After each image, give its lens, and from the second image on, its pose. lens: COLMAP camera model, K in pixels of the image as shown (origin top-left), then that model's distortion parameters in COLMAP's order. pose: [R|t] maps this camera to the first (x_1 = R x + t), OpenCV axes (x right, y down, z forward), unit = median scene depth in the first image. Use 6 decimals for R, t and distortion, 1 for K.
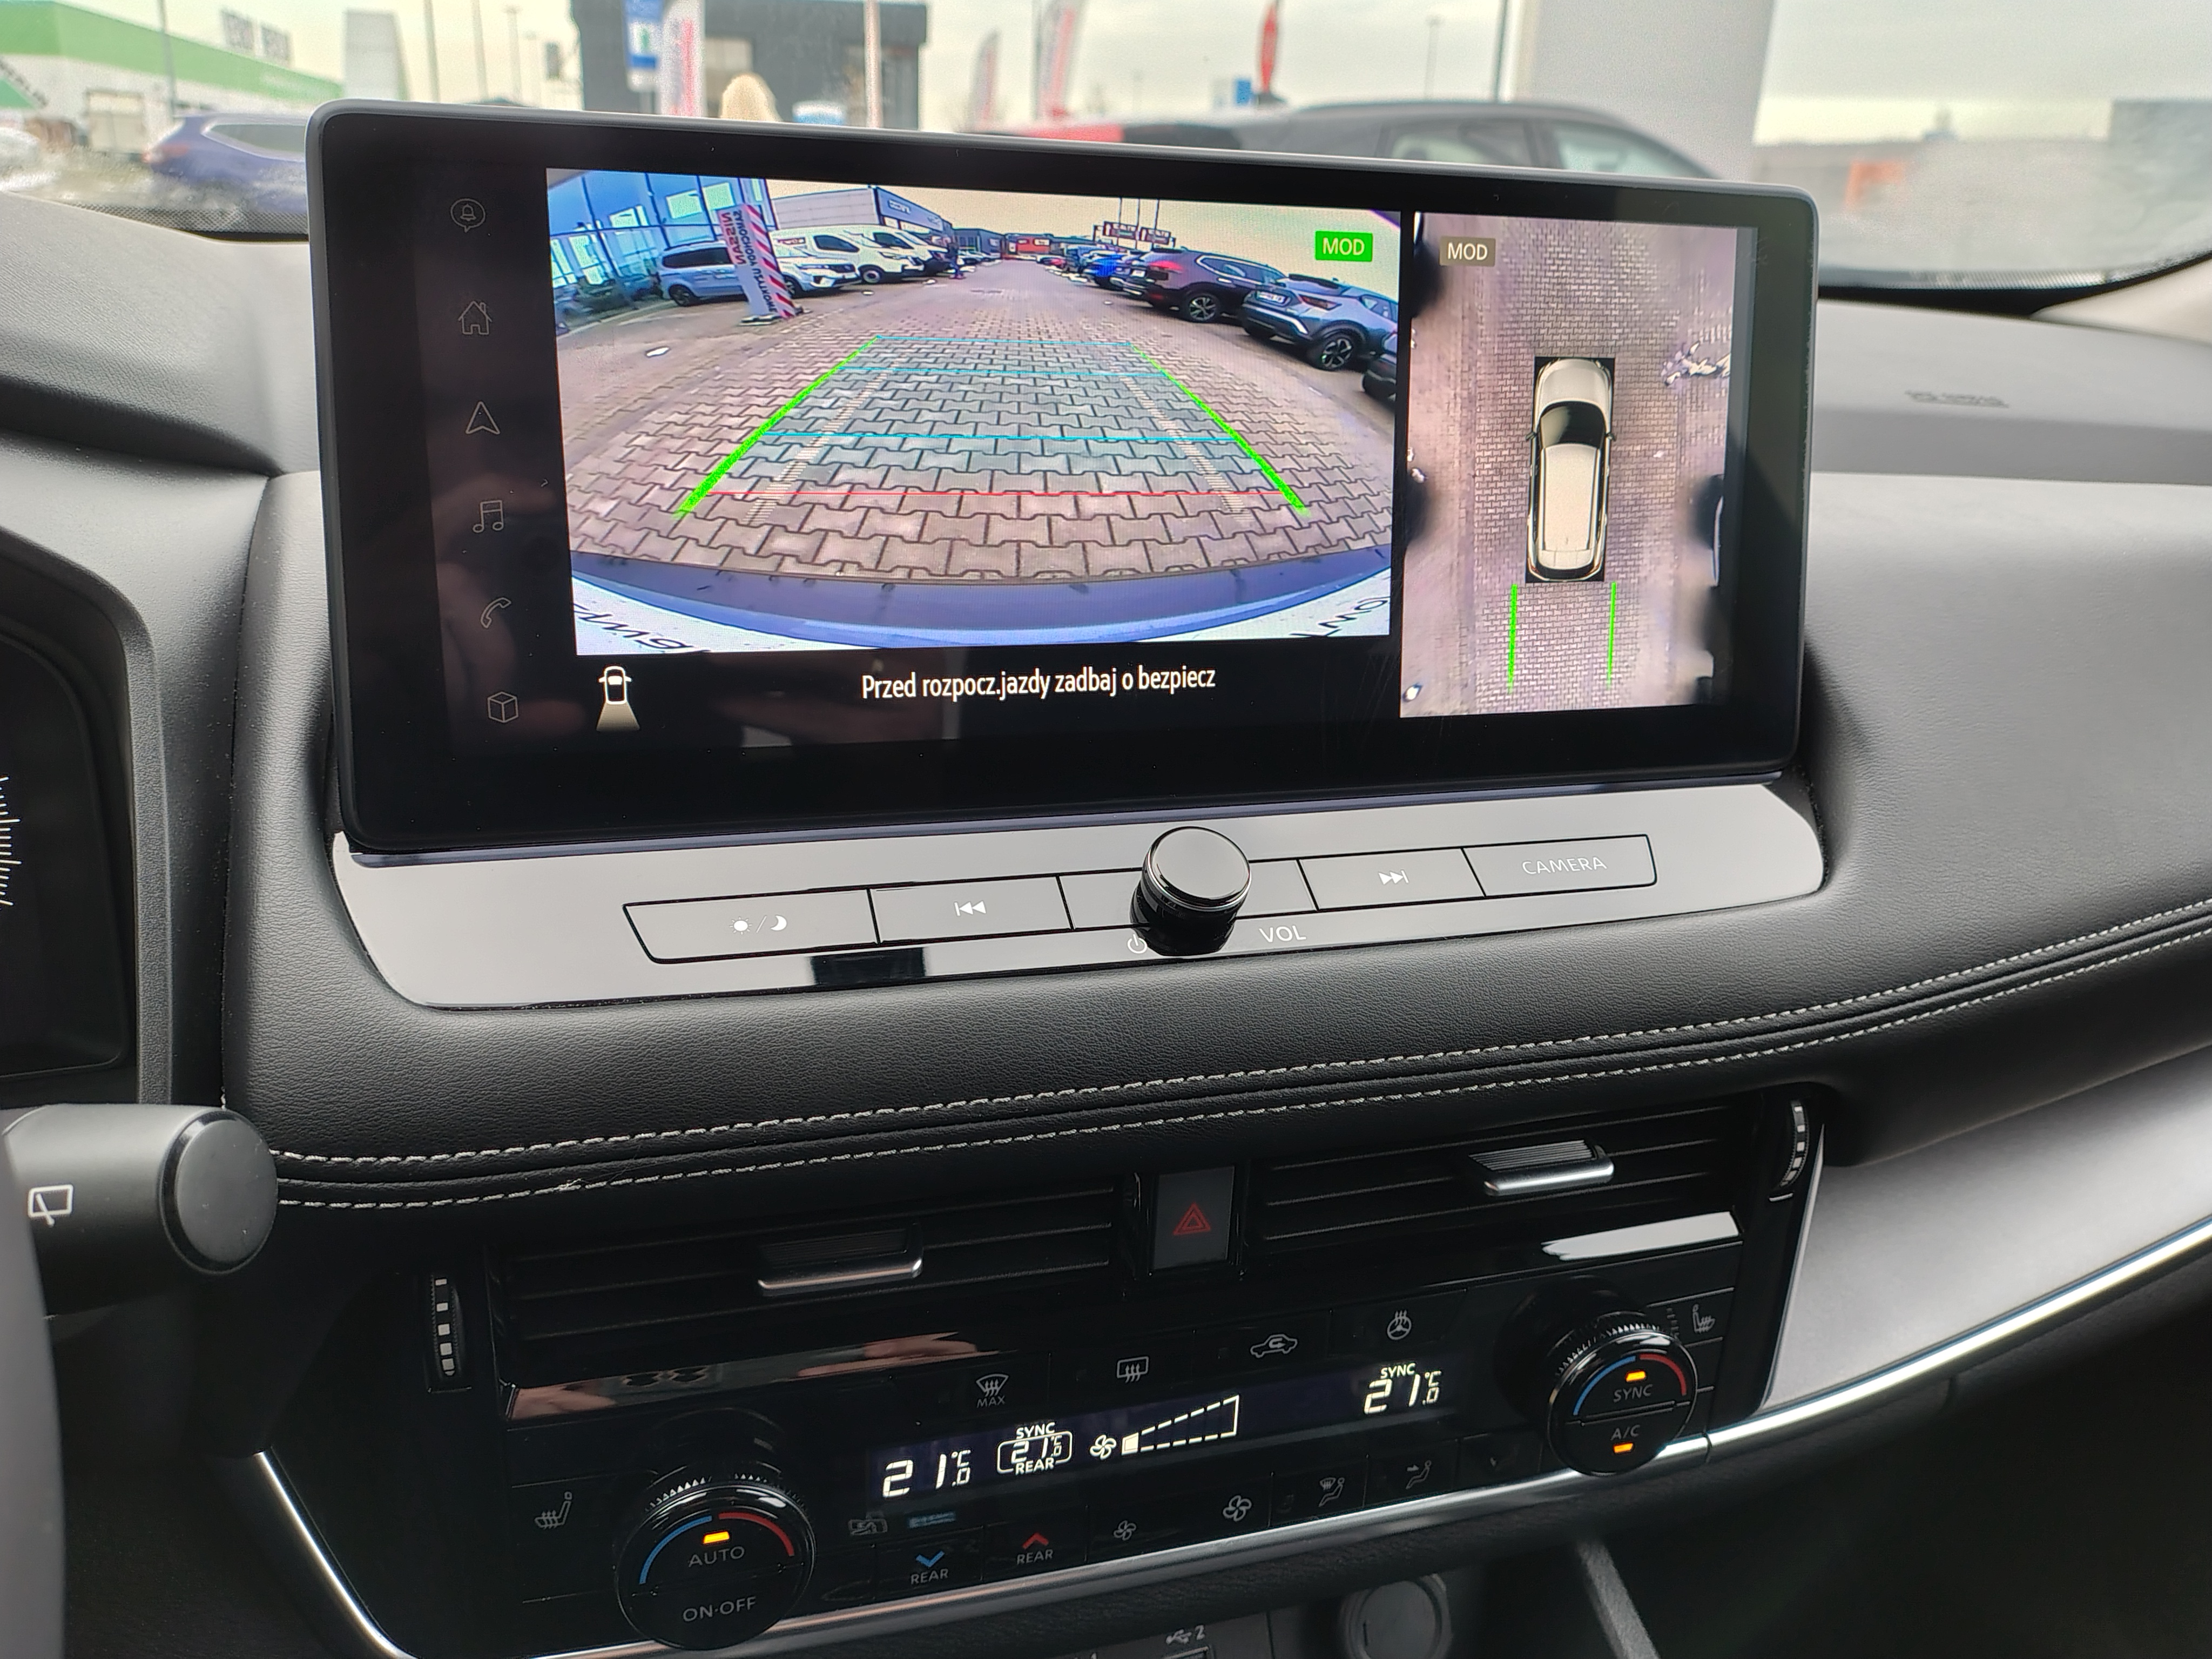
lens RADIAL K [[1672.3, 0, 1058.3], [0, 1672.3, 824.6], [0, 0, 1]] dist [0.022149, -0.058628]
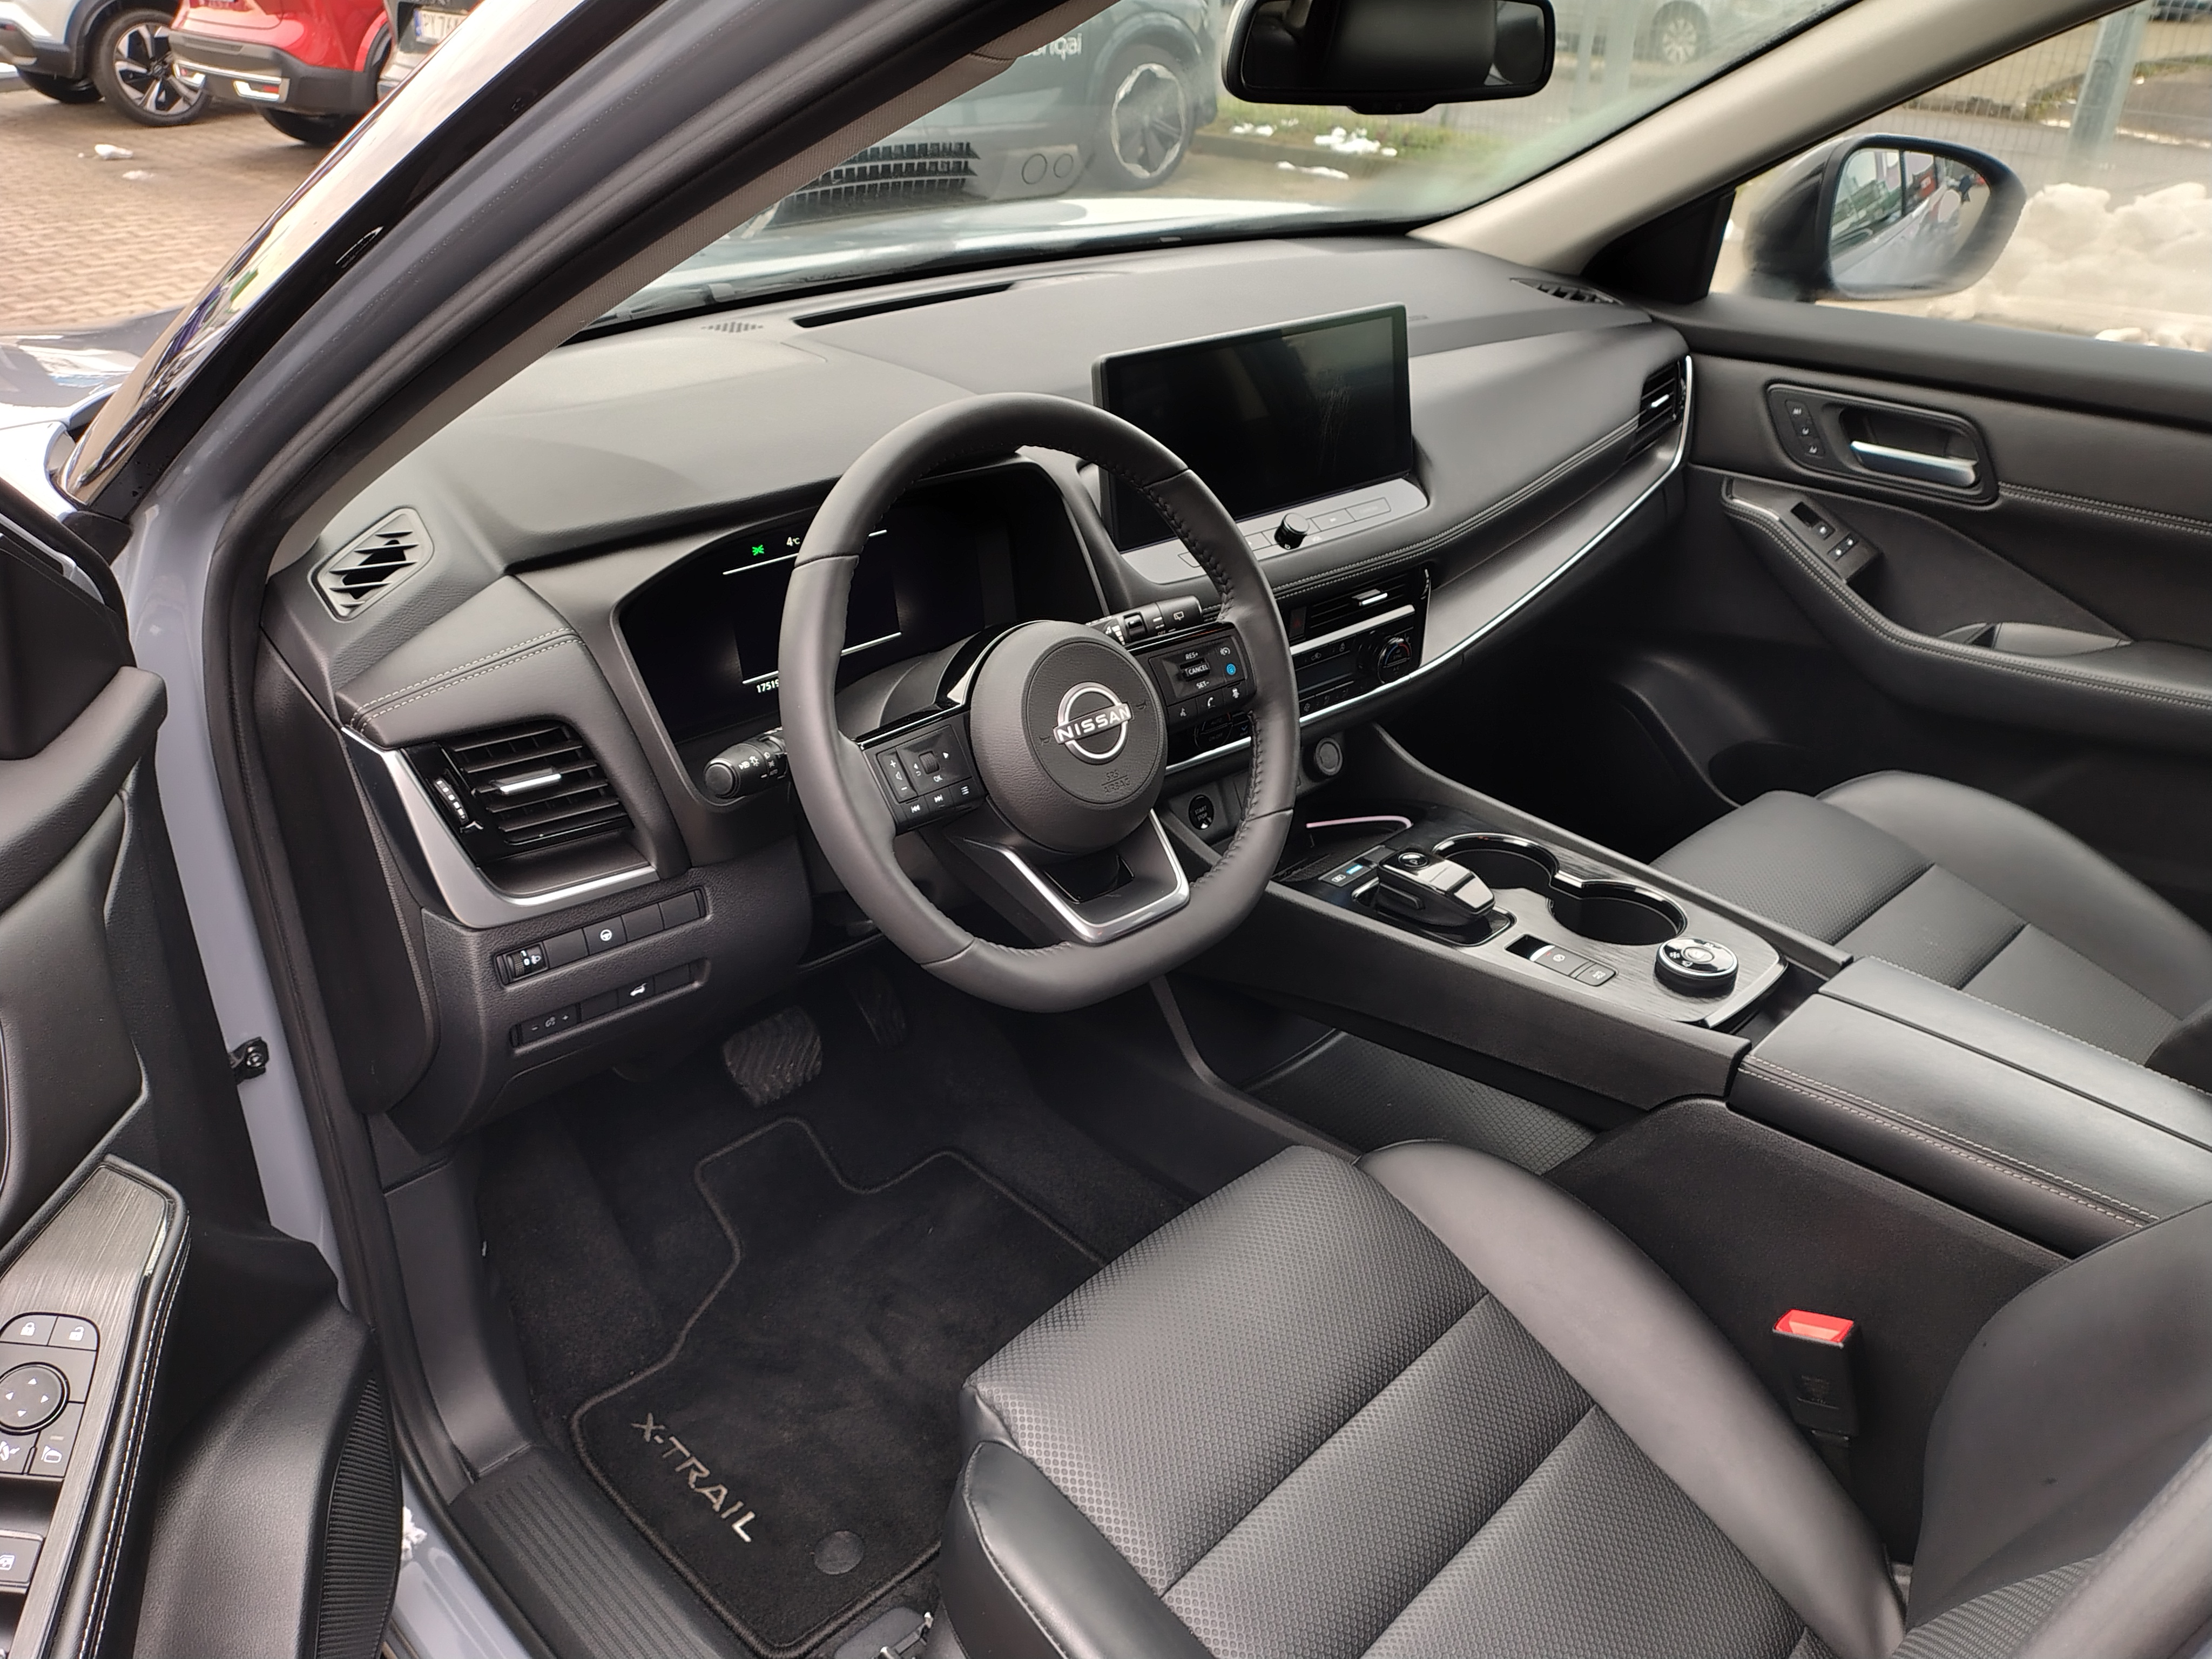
lens RADIAL K [[1672.3, 0, 1095.8], [0, 1672.3, 830.2], [0, 0, 1]] dist [0.022149, -0.058628]
pose [[0.909887, -0.212221, 0.356465, -1.709950], [0.151118, 0.969766, 0.191617, -0.088590], [-0.386353, -0.120481, 0.914448, -2.207248]]
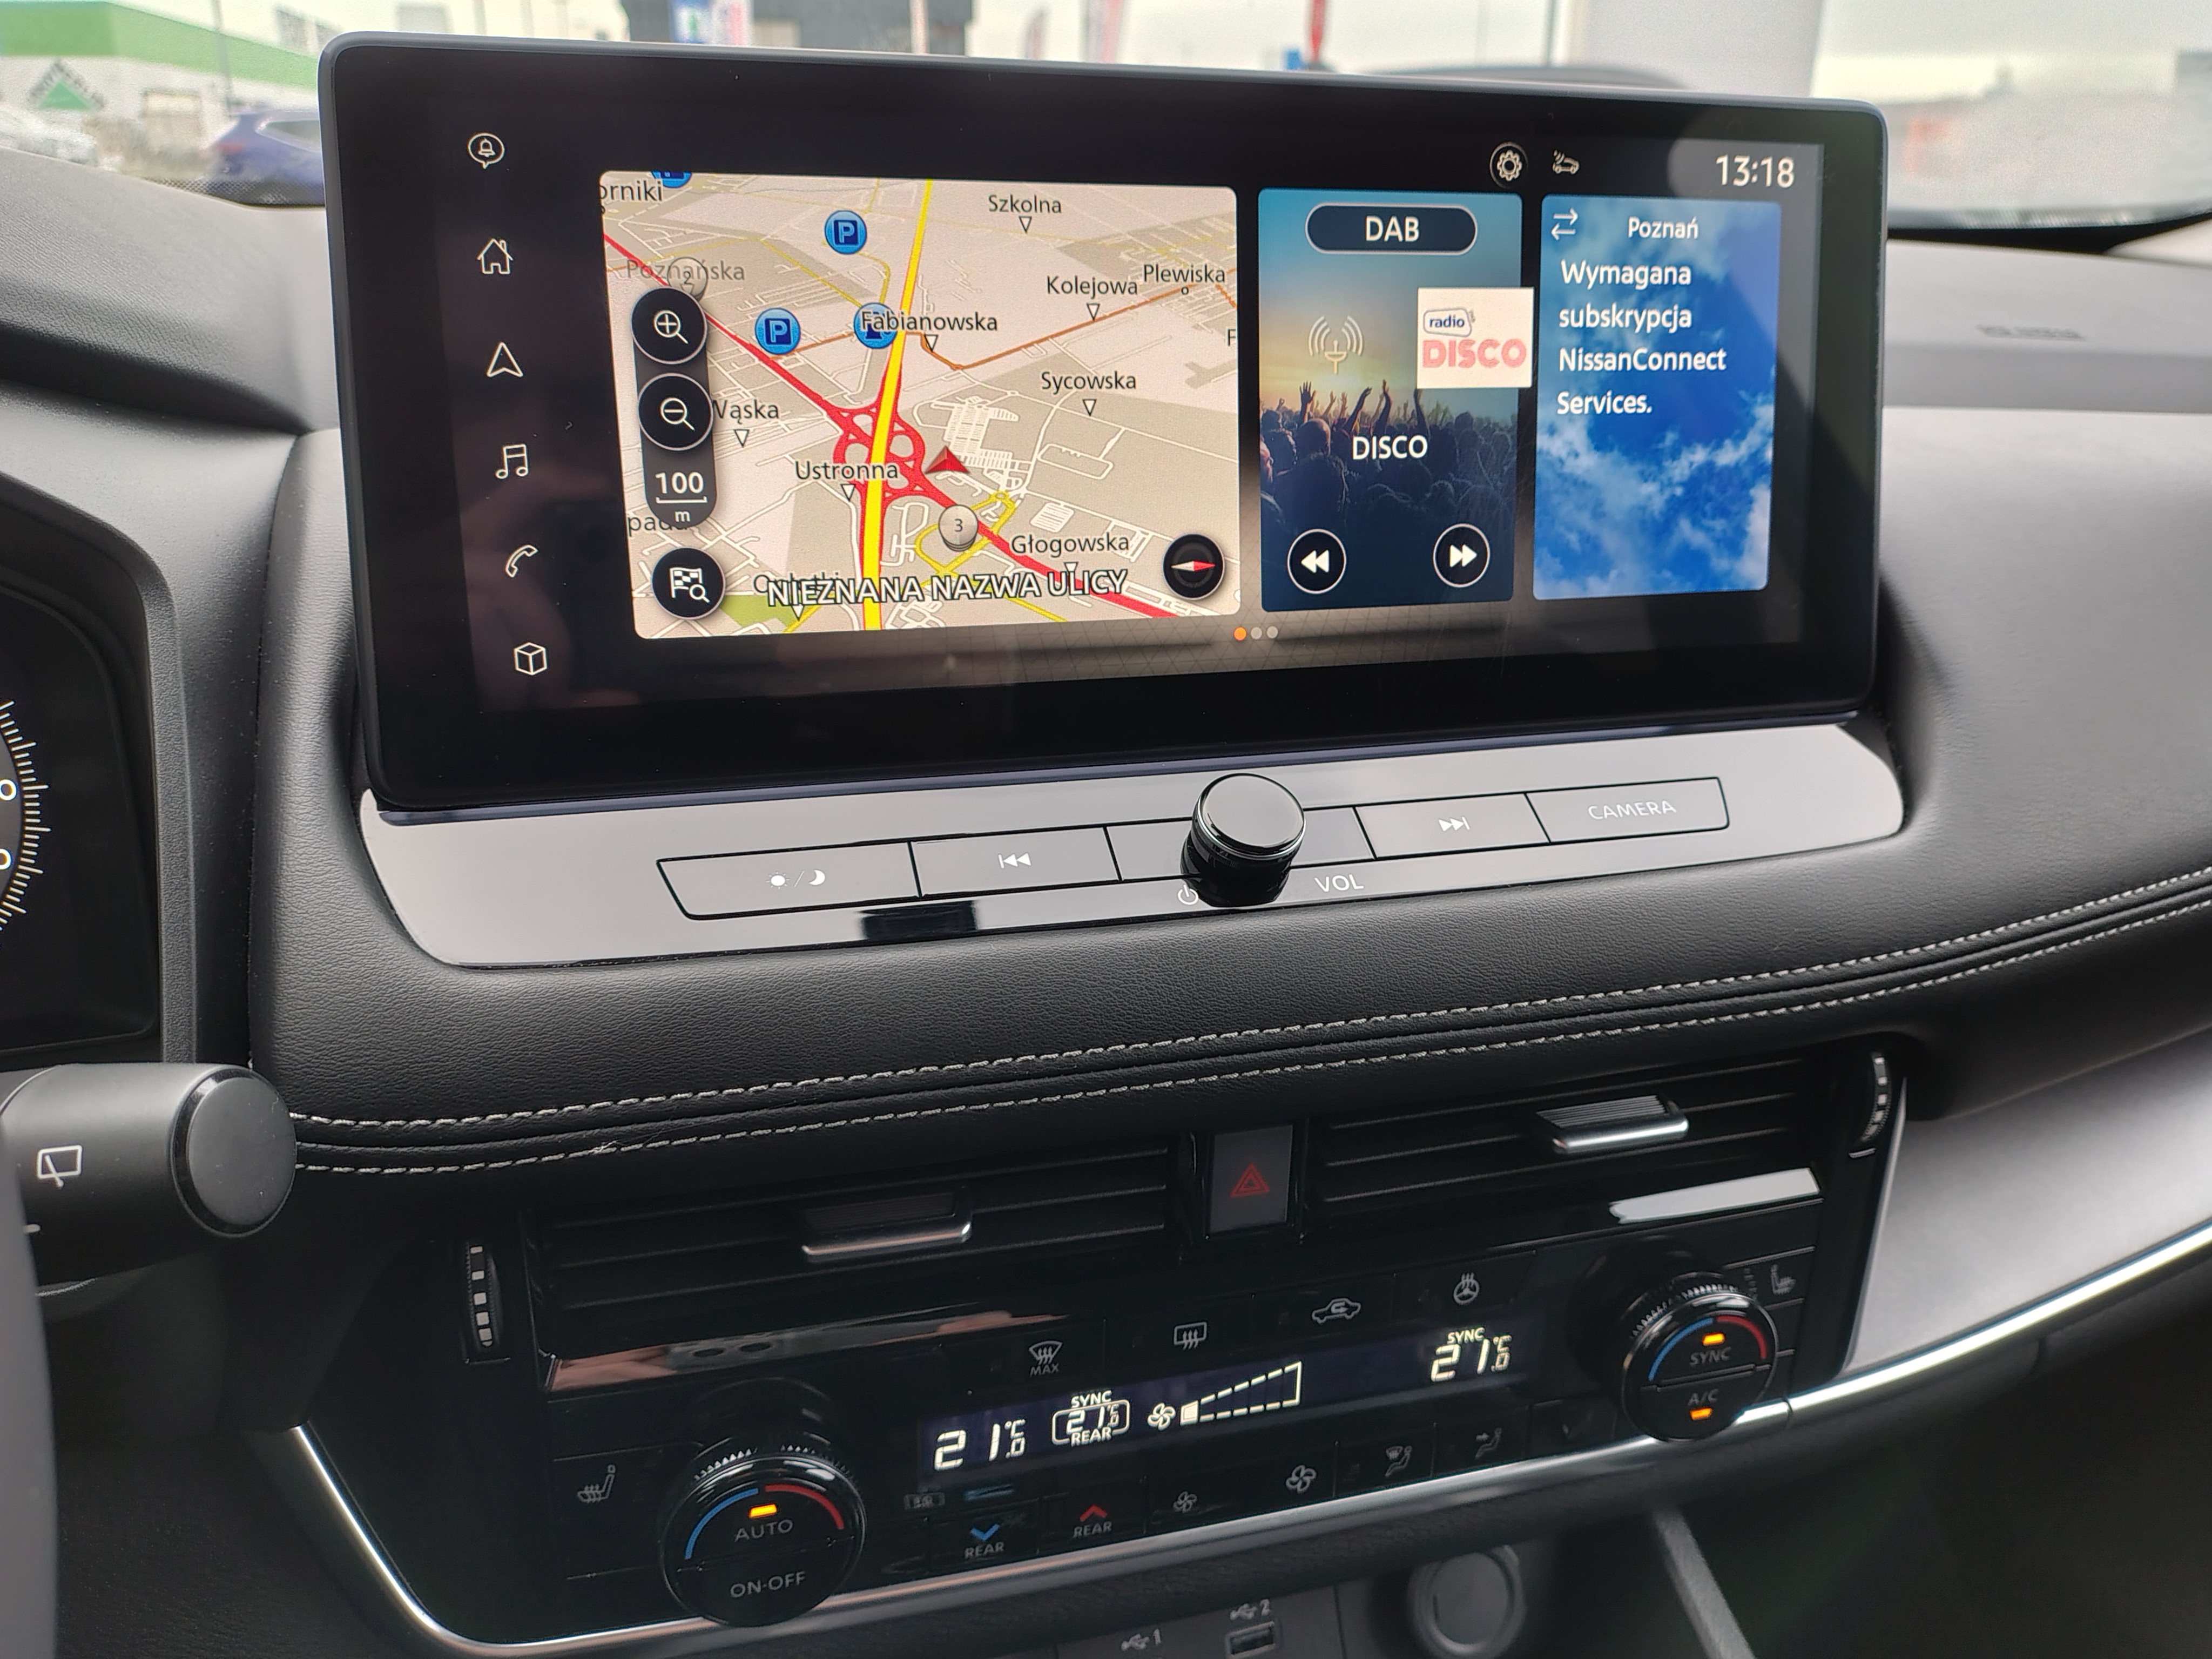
lens RADIAL K [[1672.3, 0, 1085.6], [0, 1672.3, 811.4], [0, 0, 1]] dist [0.022149, -0.058628]
pose [[0.999702, -0.014330, -0.019770, 0.007297], [0.014395, 0.999891, 0.003138, 0.018177], [0.019723, -0.003421, 0.999800, 0.031114]]
